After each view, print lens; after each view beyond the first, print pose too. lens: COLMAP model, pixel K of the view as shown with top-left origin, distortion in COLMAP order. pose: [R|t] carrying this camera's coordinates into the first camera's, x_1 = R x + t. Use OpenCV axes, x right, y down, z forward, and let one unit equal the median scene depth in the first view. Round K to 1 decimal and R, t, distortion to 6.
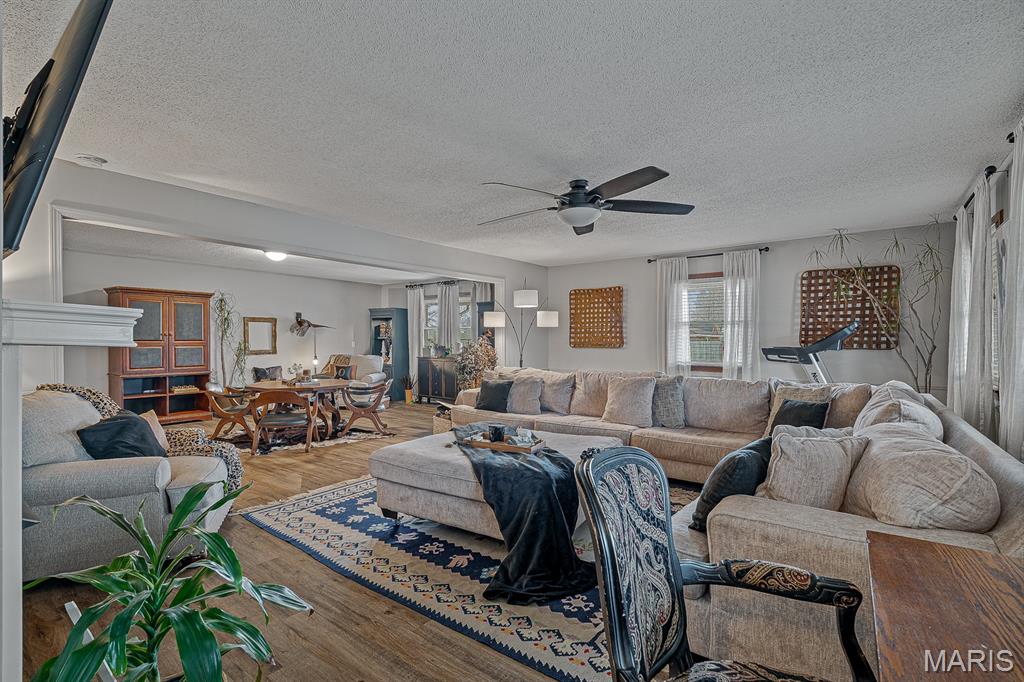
lens RADIAL K [[469.6, 0, 514.9], [0, 469.6, 344.5], [0, 0, 1]] dist [-0.000489, -0.000008]
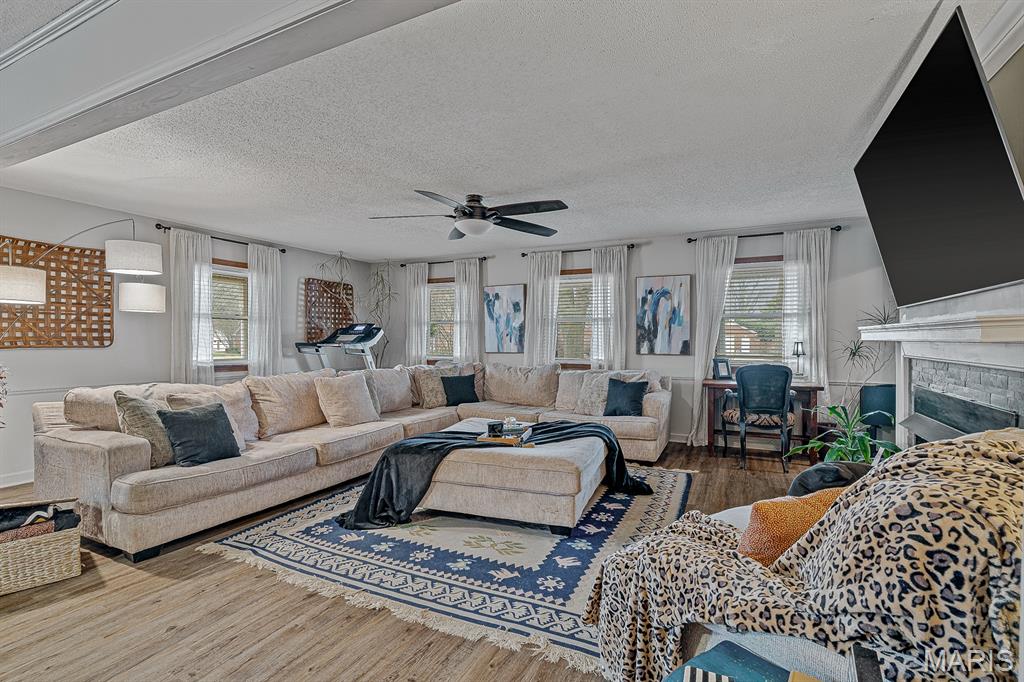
lens RADIAL K [[469.6, 0, 514.9], [0, 469.6, 344.5], [0, 0, 1]] dist [-0.000489, -0.000008]
pose [[-0.193949, -0.014085, 0.980911, -0.992848], [0.003071, 0.999883, 0.014965, -0.008019], [-0.981007, 0.005914, -0.193883, 1.124506]]
